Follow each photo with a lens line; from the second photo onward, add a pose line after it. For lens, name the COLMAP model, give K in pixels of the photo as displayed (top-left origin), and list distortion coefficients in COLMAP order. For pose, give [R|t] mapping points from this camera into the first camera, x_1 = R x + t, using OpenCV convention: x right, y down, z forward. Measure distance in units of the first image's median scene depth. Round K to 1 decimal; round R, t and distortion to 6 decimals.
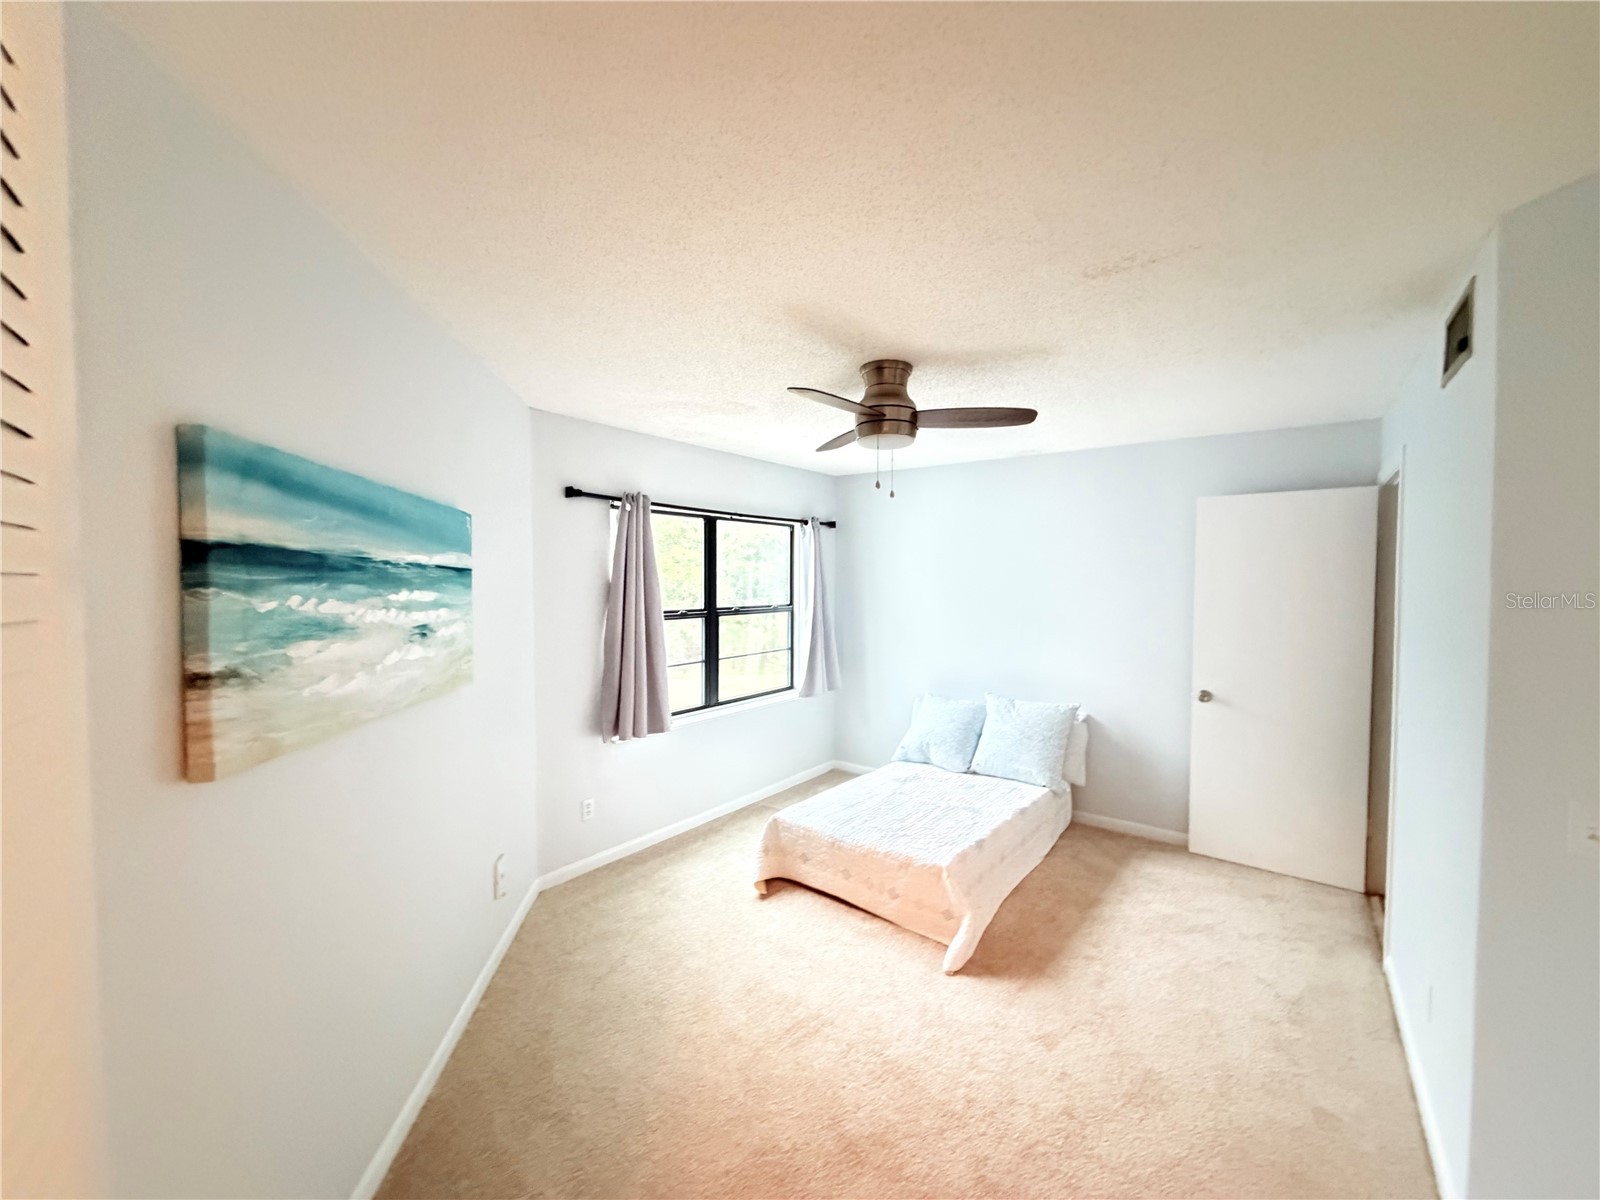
lens RADIAL K [[662.8, 0, 800.0], [0, 662.8, 600.0], [0, 0, 1]] dist [-0.000625, -0.000261]
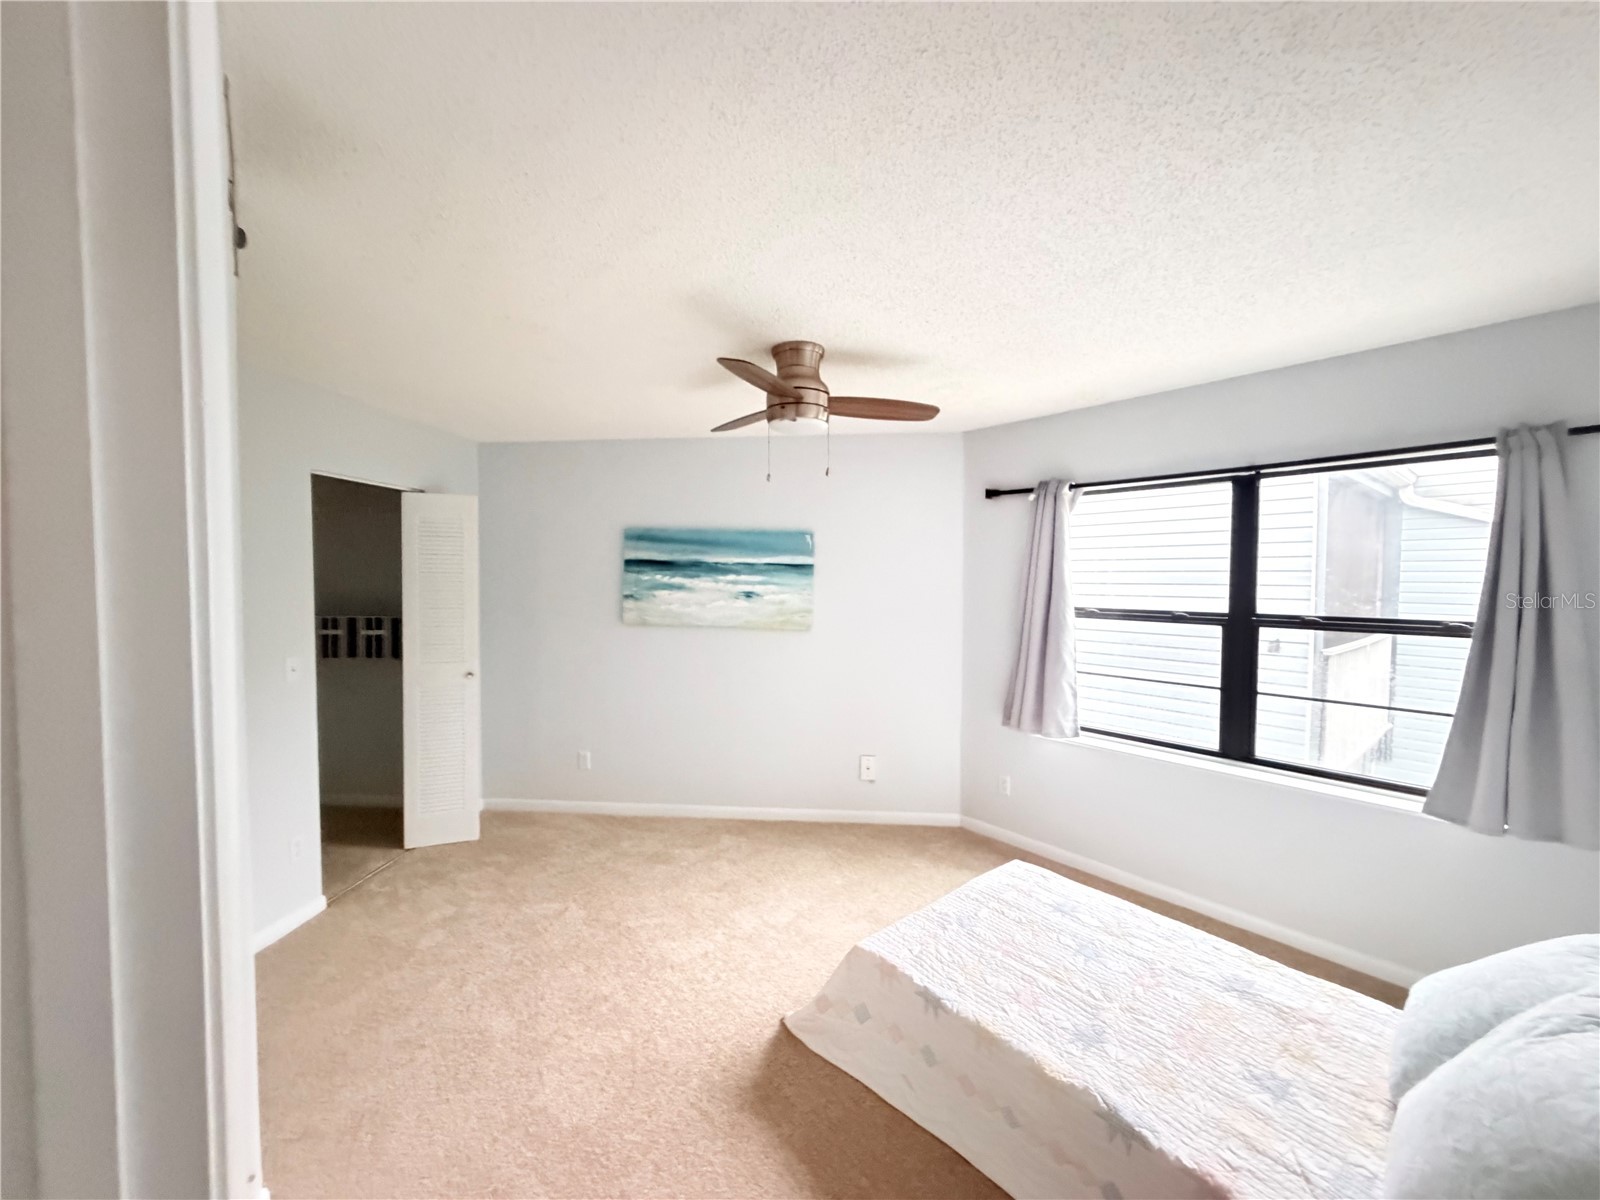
lens RADIAL K [[662.8, 0, 800.0], [0, 662.8, 600.0], [0, 0, 1]] dist [-0.000625, -0.000261]
pose [[-0.252908, 0.028125, -0.967081, 0.809584], [-0.036959, 0.998567, 0.038706, -0.013717], [0.966784, 0.045531, -0.251506, 0.945838]]
